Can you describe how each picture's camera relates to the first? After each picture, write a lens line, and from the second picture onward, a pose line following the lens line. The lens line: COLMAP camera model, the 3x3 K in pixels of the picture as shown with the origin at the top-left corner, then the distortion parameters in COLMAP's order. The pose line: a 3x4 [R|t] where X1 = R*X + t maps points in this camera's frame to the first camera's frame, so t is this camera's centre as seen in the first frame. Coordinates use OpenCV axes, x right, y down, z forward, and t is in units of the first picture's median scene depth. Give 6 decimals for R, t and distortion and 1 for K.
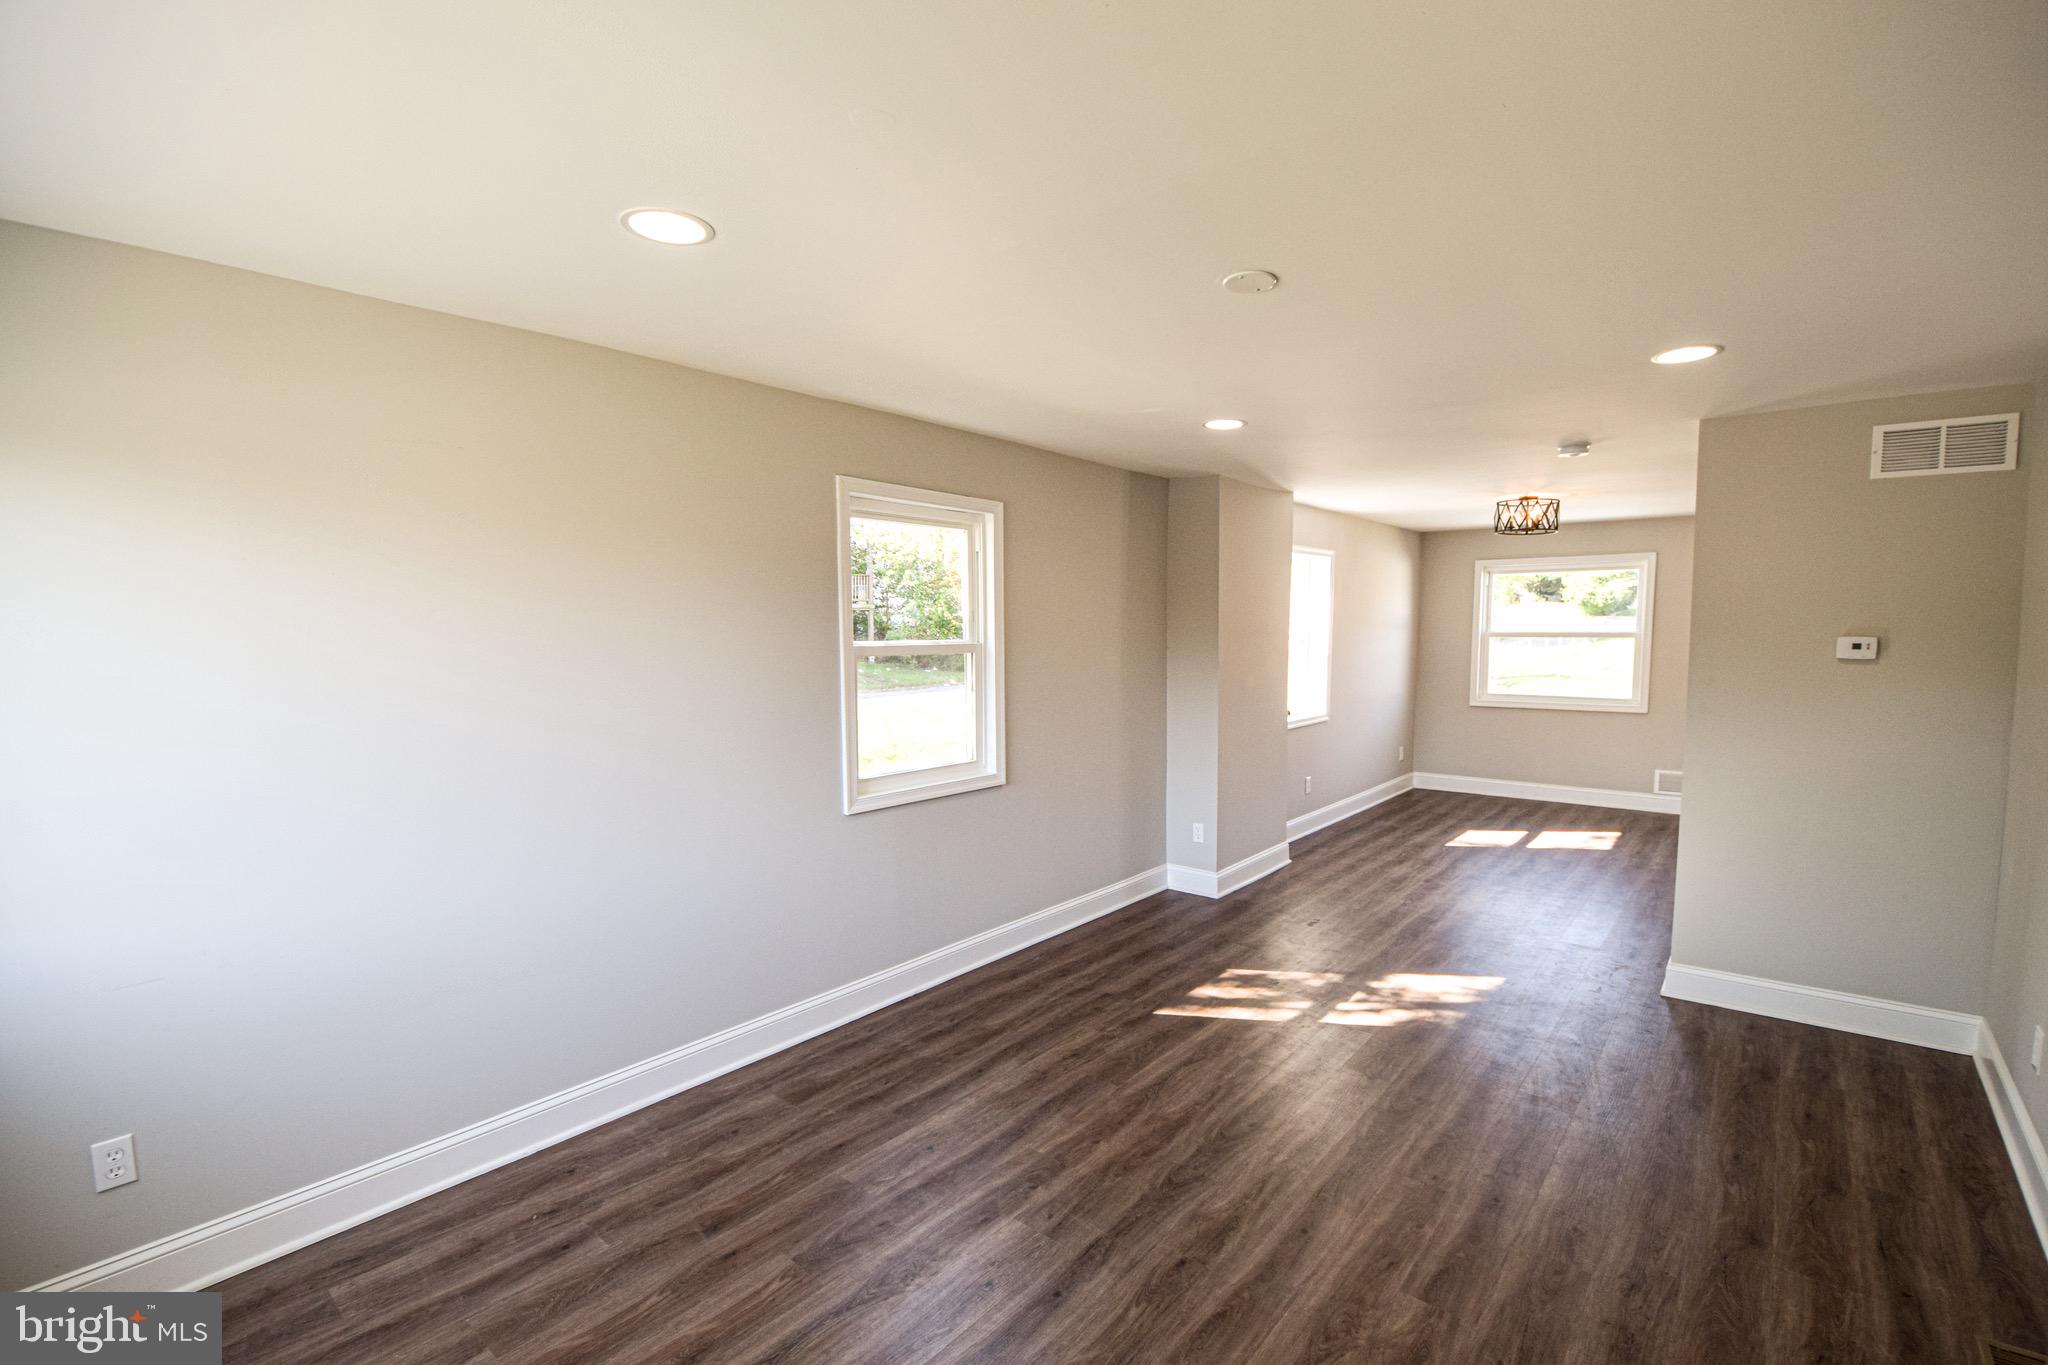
lens RADIAL K [[900.6, 0, 1049.4], [0, 900.6, 709.5], [0, 0, 1]] dist [0.023150, -0.027942]
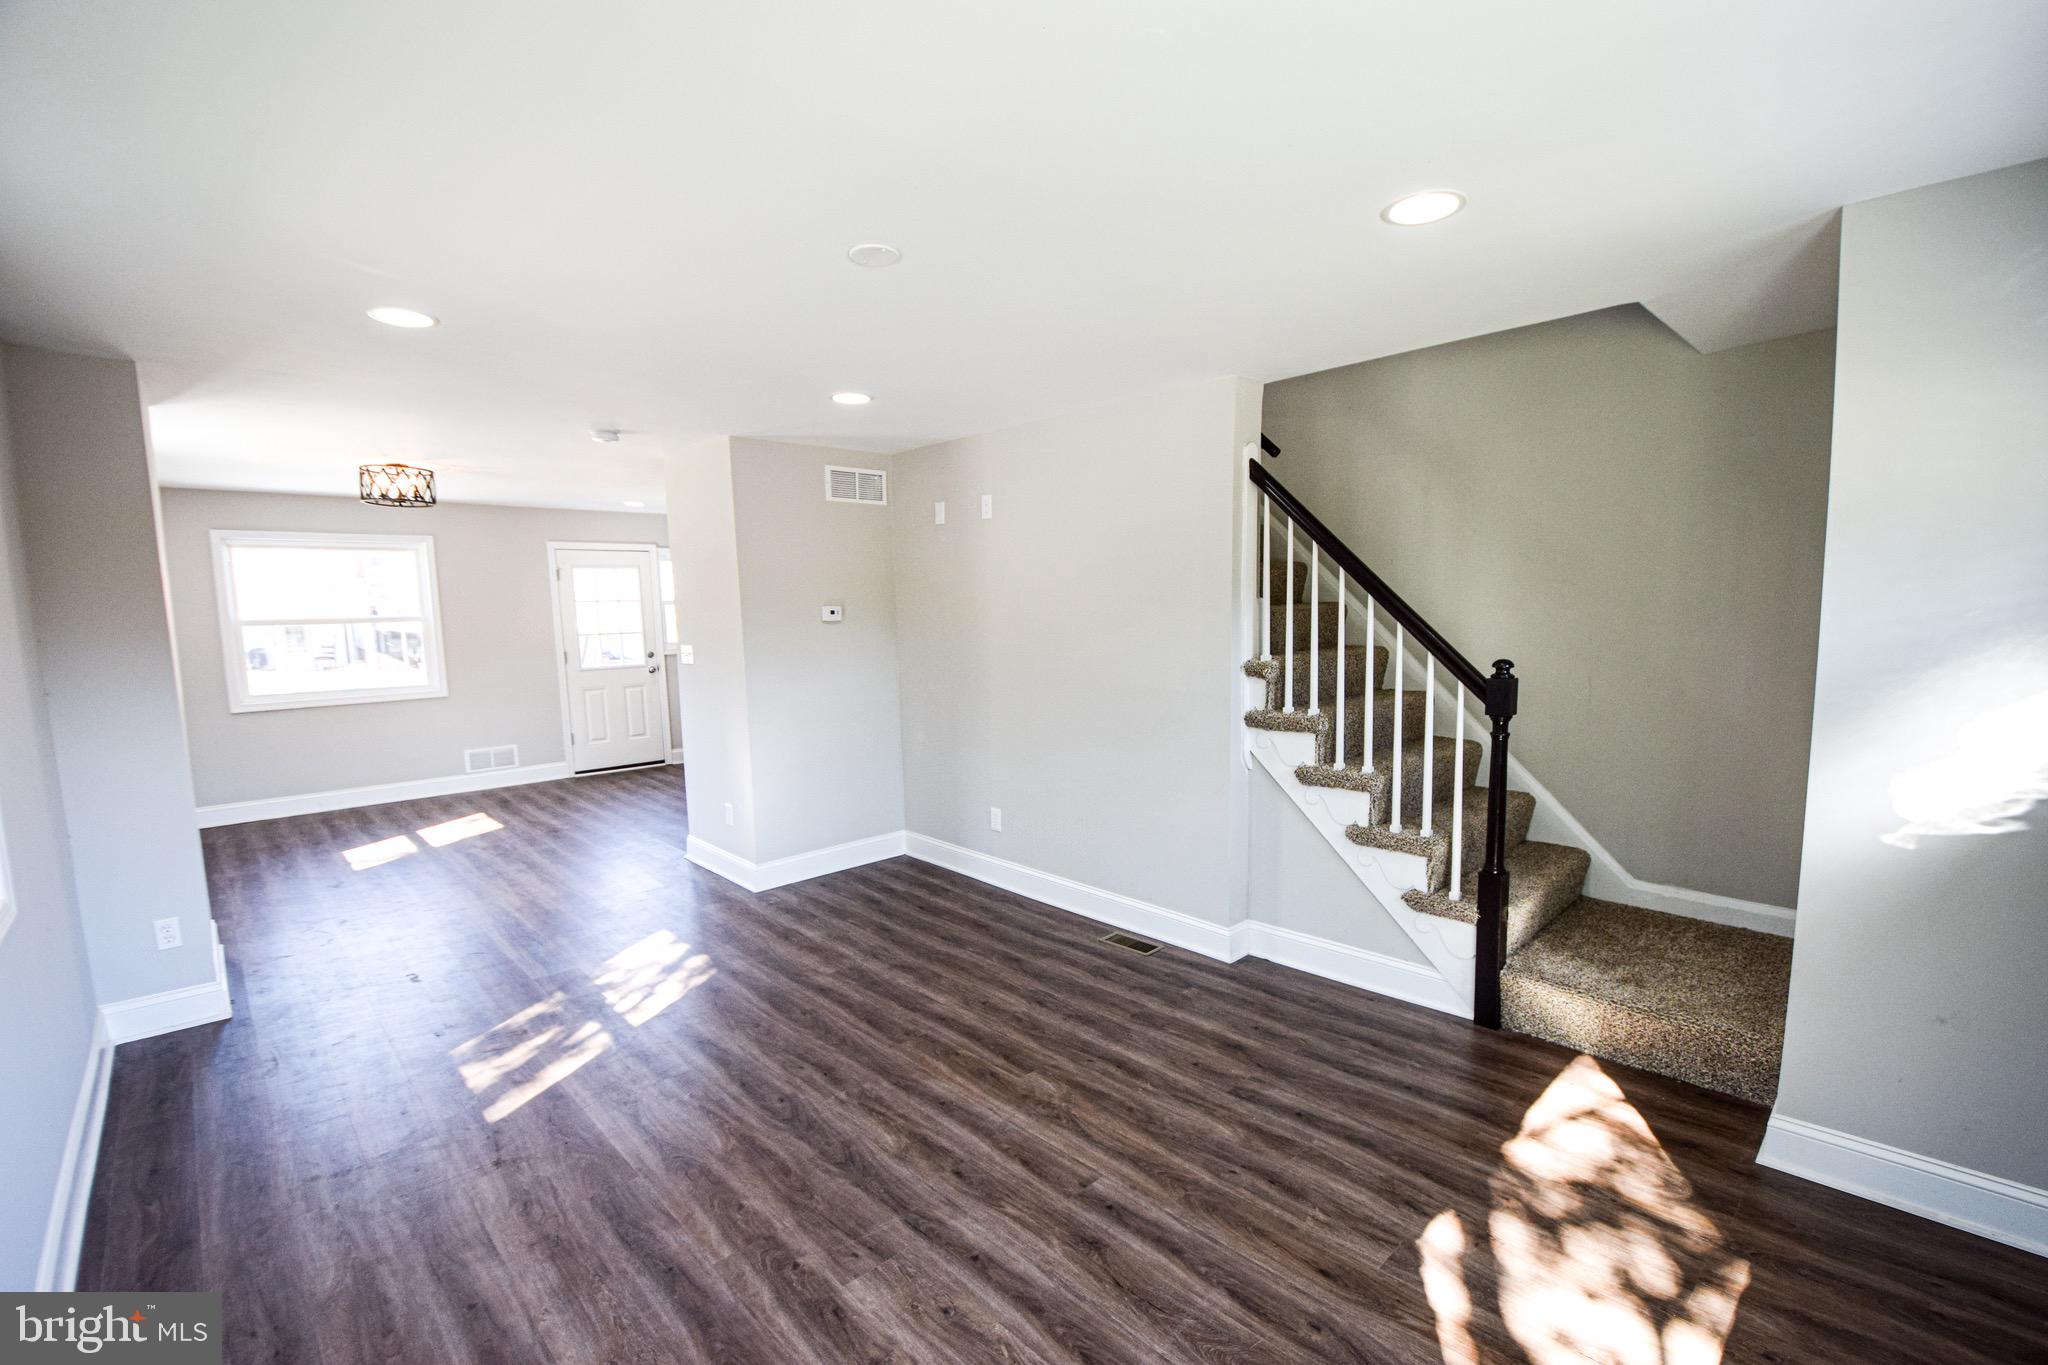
lens RADIAL K [[900.6, 0, 1049.4], [0, 900.6, 709.5], [0, 0, 1]] dist [0.023150, -0.027942]
pose [[0.112538, -0.109789, 0.987563, -0.596300], [0.108601, 0.989282, 0.097605, -0.018670], [-0.987695, 0.096266, 0.123255, 0.501335]]
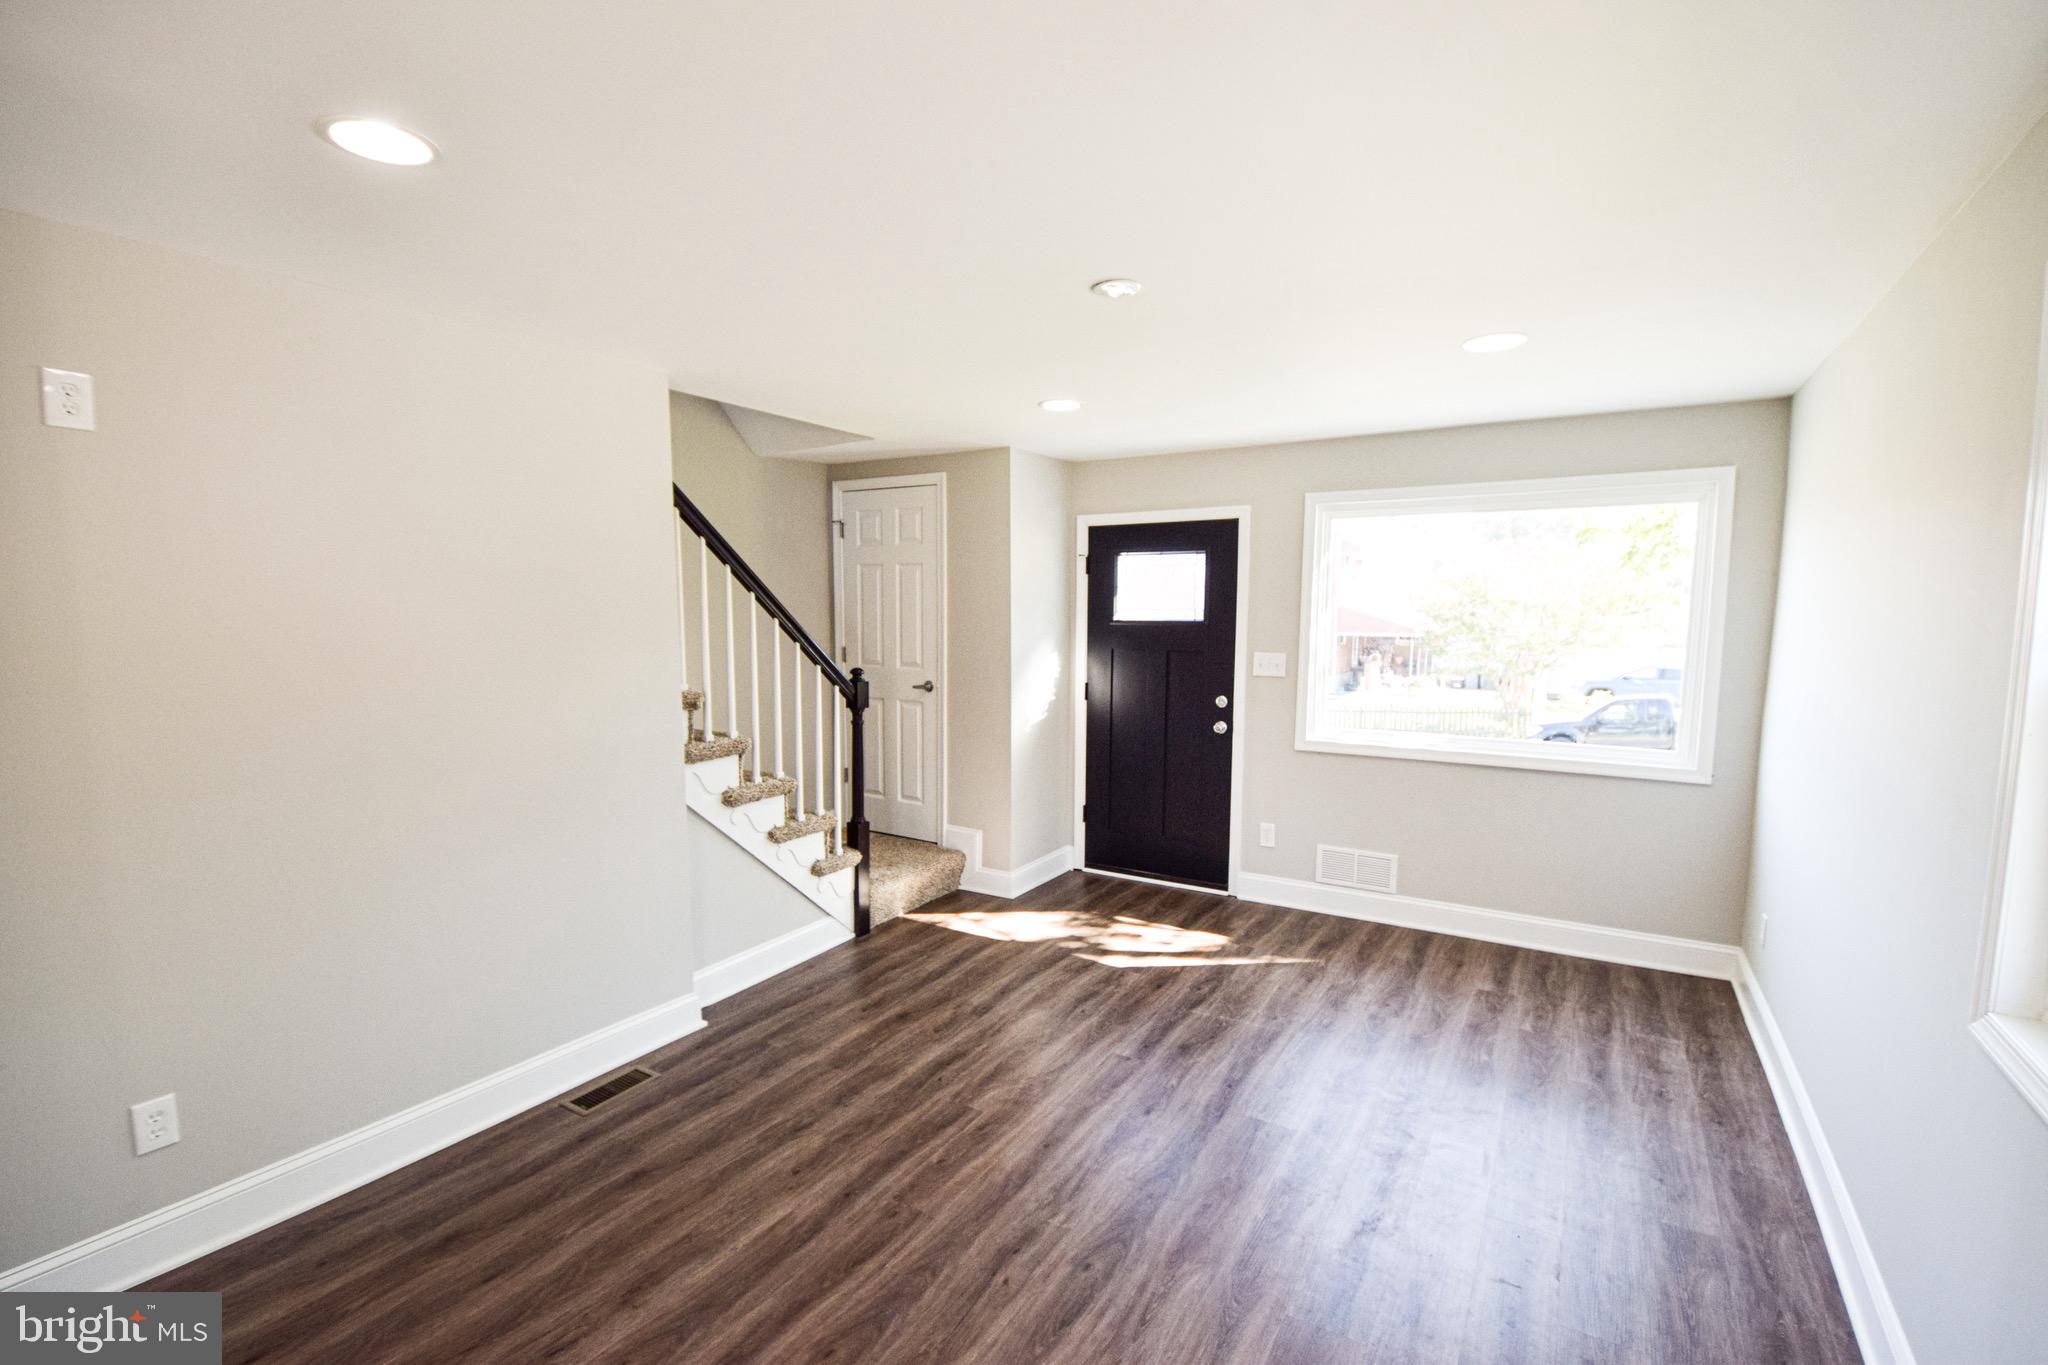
lens RADIAL K [[900.6, 0, 1049.4], [0, 900.6, 709.5], [0, 0, 1]] dist [0.023150, -0.027942]
pose [[-0.988485, 0.018452, -0.150189, 0.326863], [-0.012662, 0.978970, 0.203611, -0.139621], [0.150788, 0.203168, -0.967464, 1.480380]]
